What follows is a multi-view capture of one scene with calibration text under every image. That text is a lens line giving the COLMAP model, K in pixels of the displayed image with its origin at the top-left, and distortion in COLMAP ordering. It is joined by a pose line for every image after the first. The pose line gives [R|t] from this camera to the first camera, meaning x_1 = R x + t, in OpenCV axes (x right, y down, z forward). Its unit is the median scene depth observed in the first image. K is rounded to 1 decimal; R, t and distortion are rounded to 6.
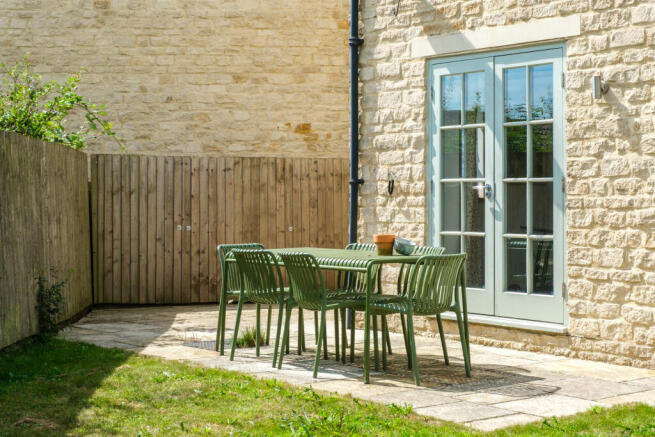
lens RADIAL K [[1145.8, 0, 327.5], [0, 1145.8, 218.5], [0, 0, 1]] dist [-0.001439, 0.018470]
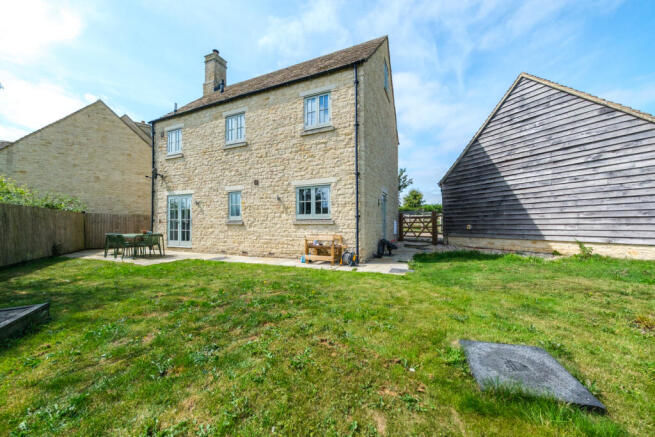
lens RADIAL K [[222.8, 0, 336.7], [0, 222.8, 221.0], [0, 0, 1]] dist [-0.001536, -0.000144]
pose [[0.857441, 0.000921, 0.514581, 0.162149], [0.014621, 0.999551, -0.026152, 0.006361], [-0.514374, 0.029948, 0.857043, -0.164419]]
